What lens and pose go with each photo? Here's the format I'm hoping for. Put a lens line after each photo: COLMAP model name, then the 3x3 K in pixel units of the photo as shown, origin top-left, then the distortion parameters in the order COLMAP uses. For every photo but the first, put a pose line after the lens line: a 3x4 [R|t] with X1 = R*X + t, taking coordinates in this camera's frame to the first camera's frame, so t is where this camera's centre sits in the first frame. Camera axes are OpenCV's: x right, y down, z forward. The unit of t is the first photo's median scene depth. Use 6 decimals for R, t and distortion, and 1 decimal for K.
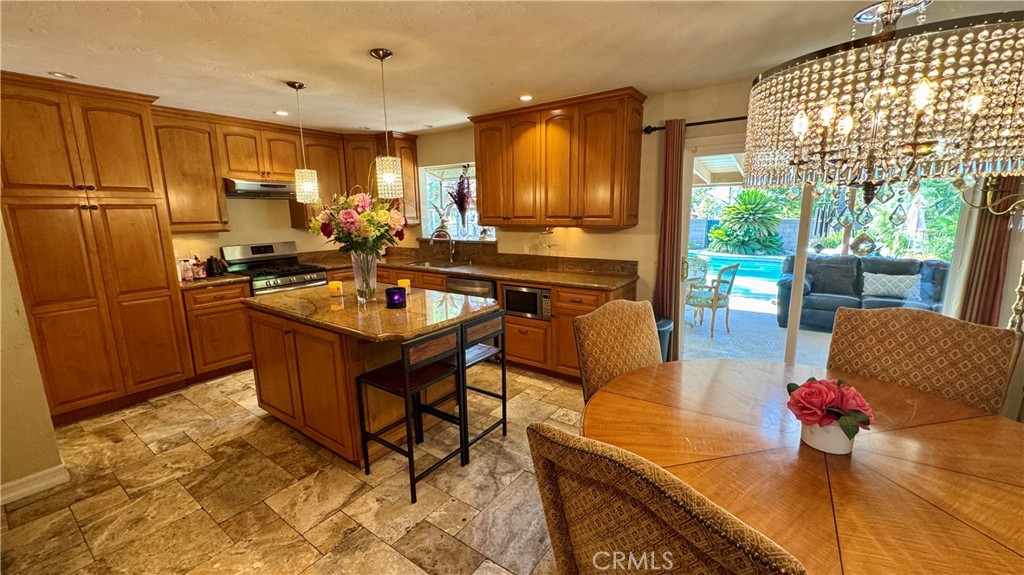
lens RADIAL K [[407.7, 0, 511.8], [0, 407.7, 286.8], [0, 0, 1]] dist [-0.003478, -0.000205]
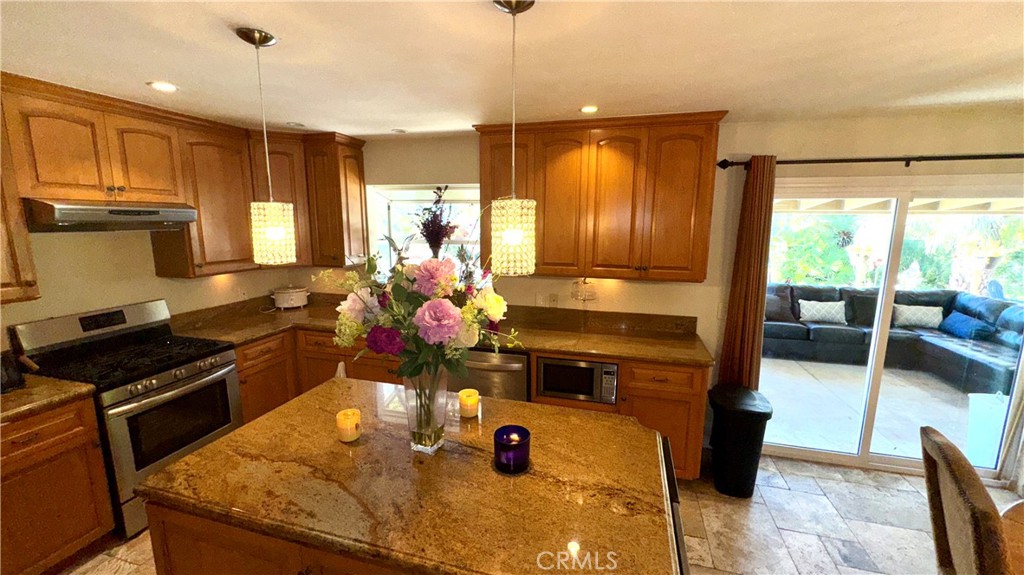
lens RADIAL K [[407.7, 0, 511.9], [0, 407.7, 287.7], [0, 0, 1]] dist [-0.003478, -0.000205]
pose [[0.940905, -0.037352, 0.336605, -0.317404], [0.042625, 0.999057, -0.008286, -0.128746], [-0.335978, 0.022144, 0.941609, 0.327463]]
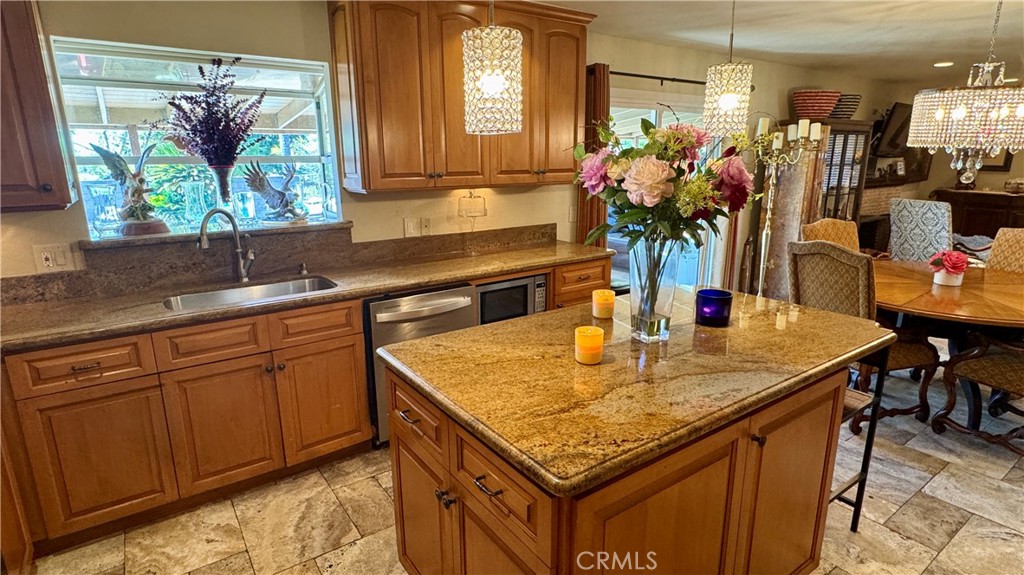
lens RADIAL K [[535.5, 0, 508.3], [0, 535.5, 290.2], [0, 0, 1]] dist [-0.001212, 0.002384]
pose [[0.328067, -0.215841, 0.919666, -0.754316], [0.178410, 0.970184, 0.164054, -0.123631], [-0.927654, 0.110257, 0.356794, 0.686058]]
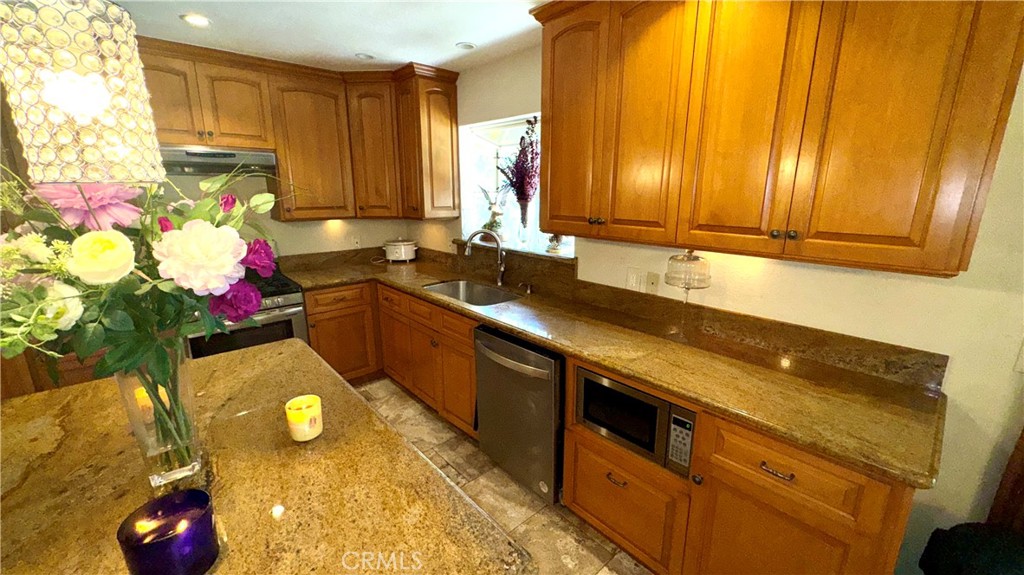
lens RADIAL K [[407.7, 0, 512.3], [0, 407.7, 286.5], [0, 0, 1]] dist [-0.003478, -0.000205]
pose [[0.975671, 0.066773, -0.208826, -0.005356], [-0.055496, 0.996690, 0.059408, -0.122797], [0.212101, -0.046374, 0.976147, 0.540069]]
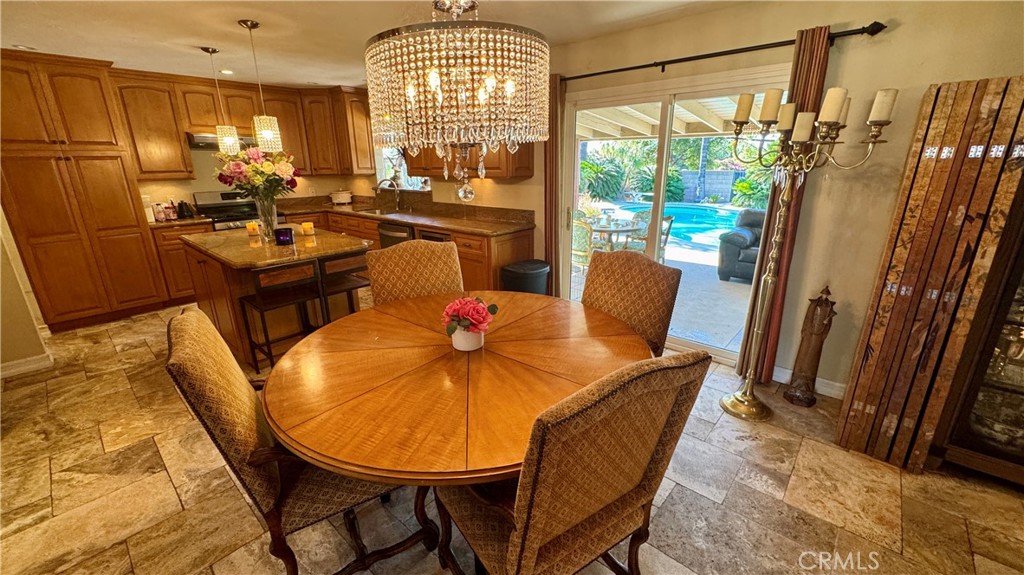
lens RADIAL K [[407.7, 0, 511.7], [0, 407.7, 287.6], [0, 0, 1]] dist [-0.003478, -0.000205]
pose [[0.994324, 0.034956, -0.100488, 0.353994], [-0.022903, 0.992667, 0.118688, 0.012664], [0.103900, -0.115713, 0.987834, -0.096312]]
